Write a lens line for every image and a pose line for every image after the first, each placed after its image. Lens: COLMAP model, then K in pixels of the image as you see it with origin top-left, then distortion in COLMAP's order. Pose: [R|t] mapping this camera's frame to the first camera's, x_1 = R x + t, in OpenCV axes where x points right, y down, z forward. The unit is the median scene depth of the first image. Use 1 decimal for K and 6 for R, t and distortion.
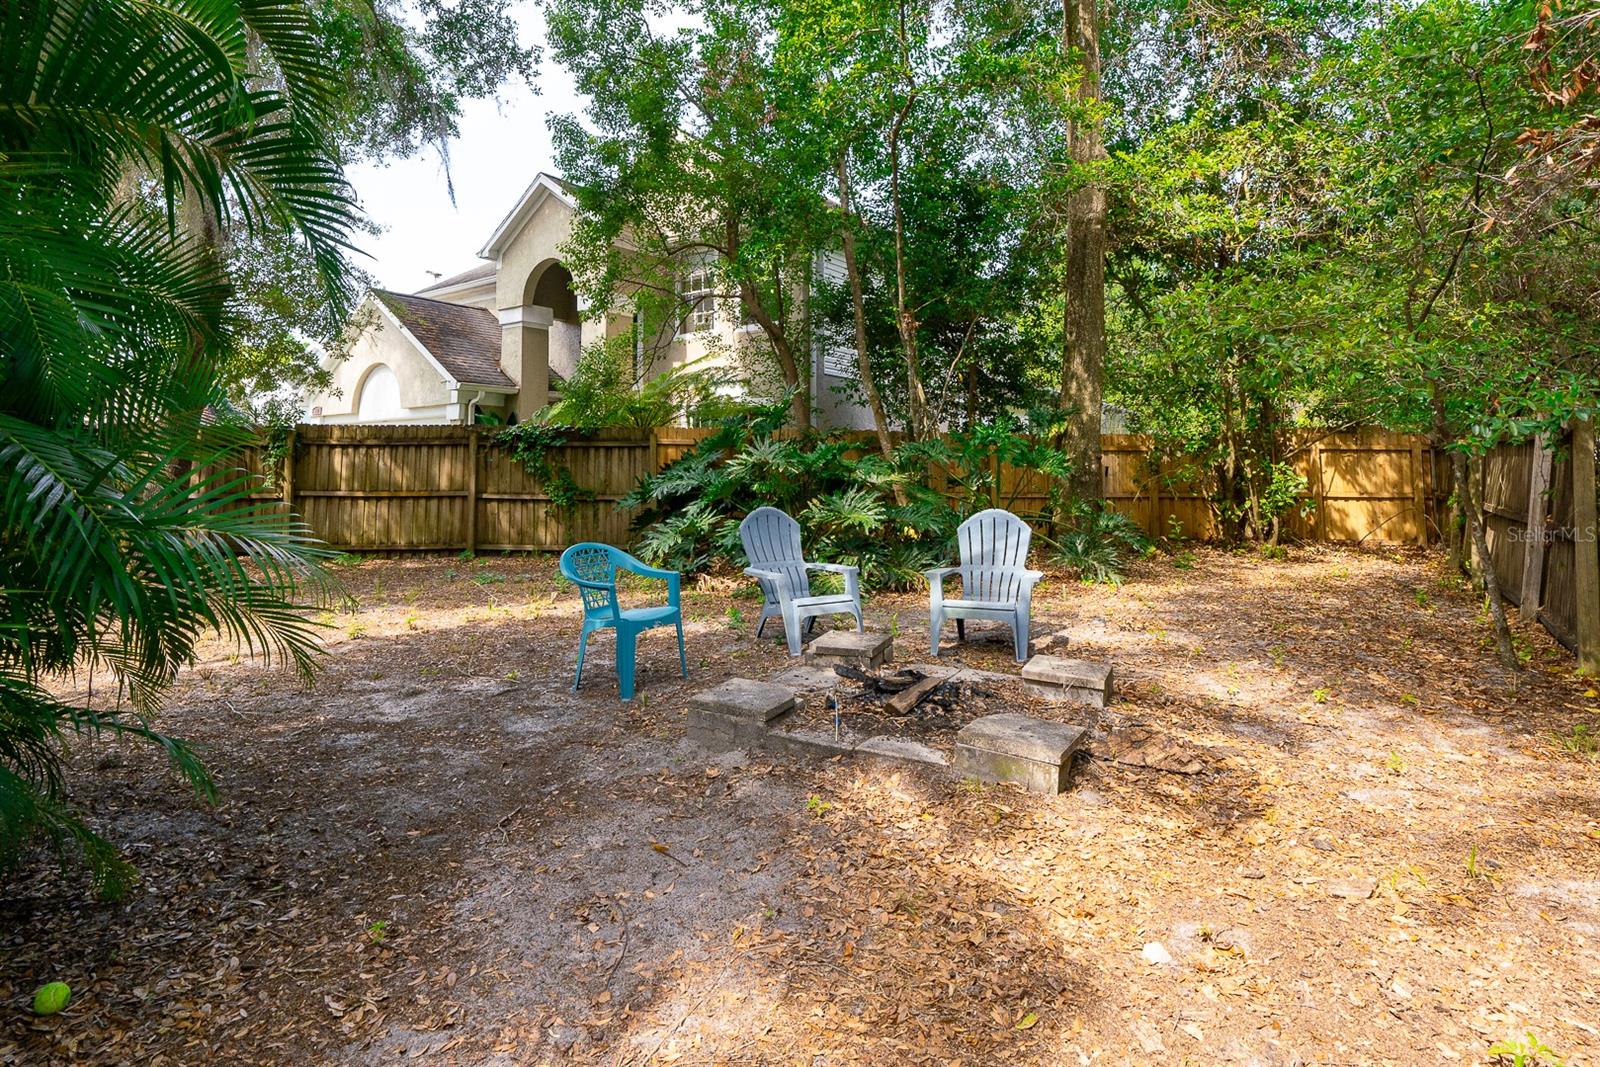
lens RADIAL K [[806.5, 0, 793.6], [0, 806.5, 419.3], [0, 0, 1]] dist [-0.002221, -0.000234]
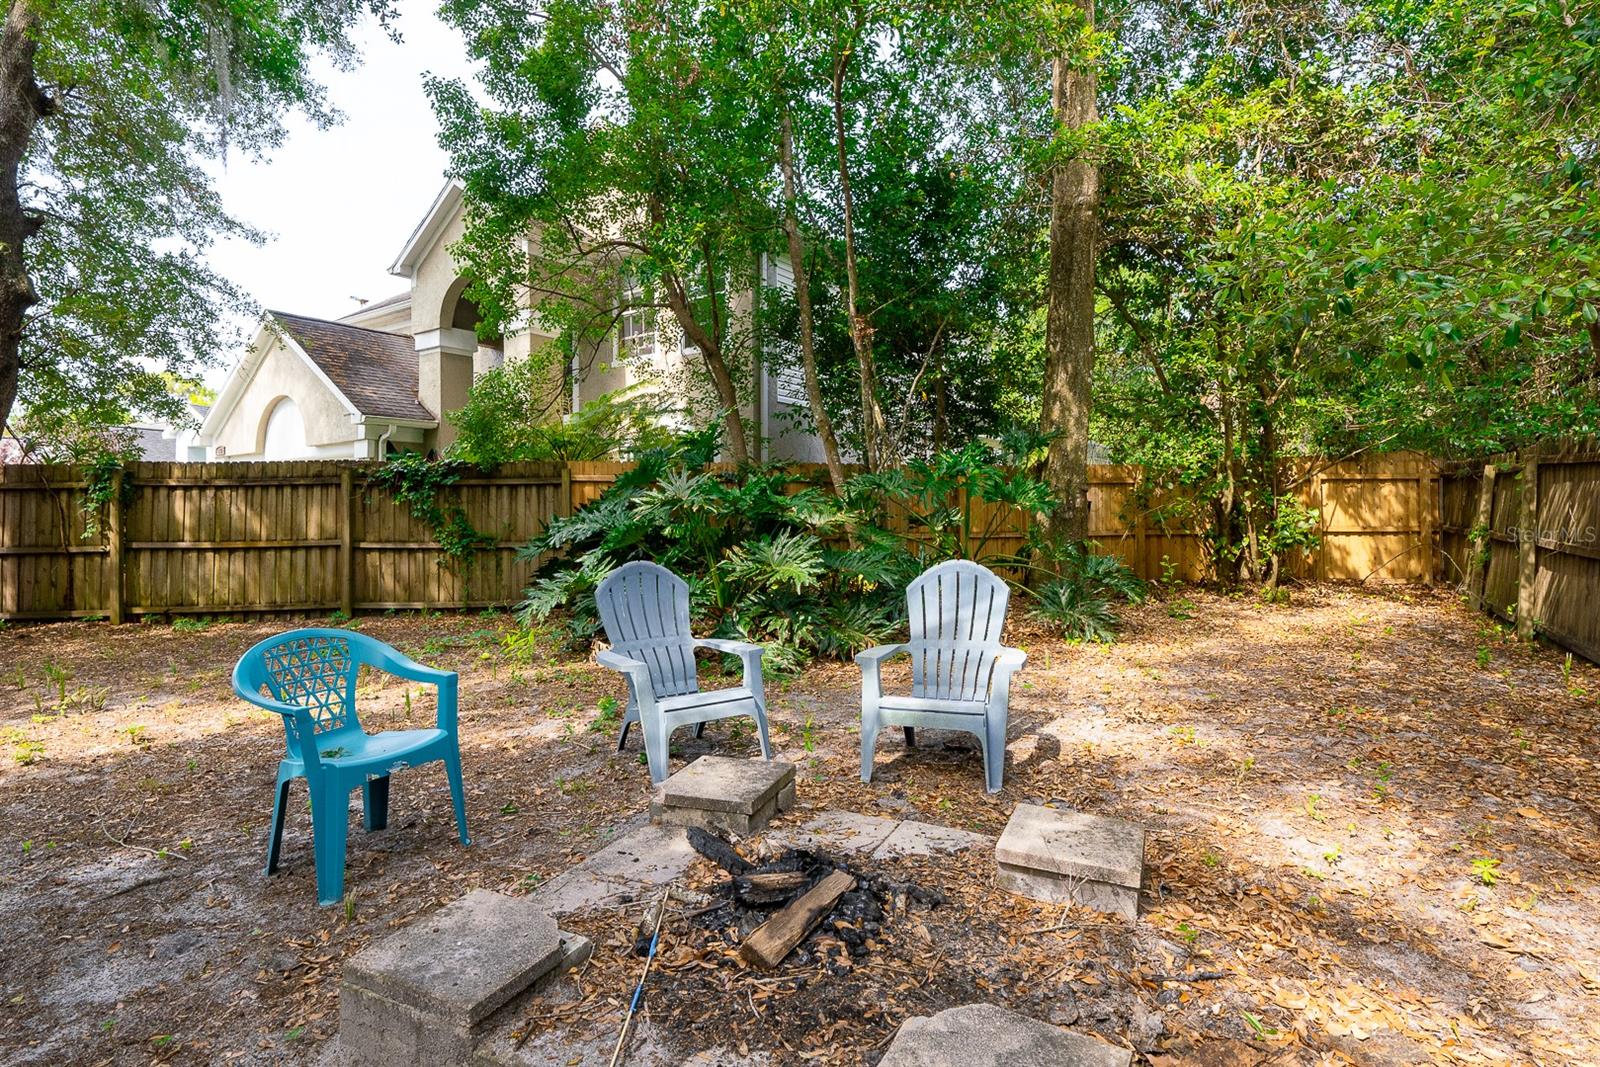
lens RADIAL K [[849.1, 0, 800.8], [0, 849.1, 537.0], [0, 0, 1]] dist [-0.002742, -0.000961]
pose [[0.998576, -0.014239, 0.051416, 0.027099], [0.009299, 0.995427, 0.095068, 0.007029], [-0.052535, -0.094454, 0.994142, 0.099377]]
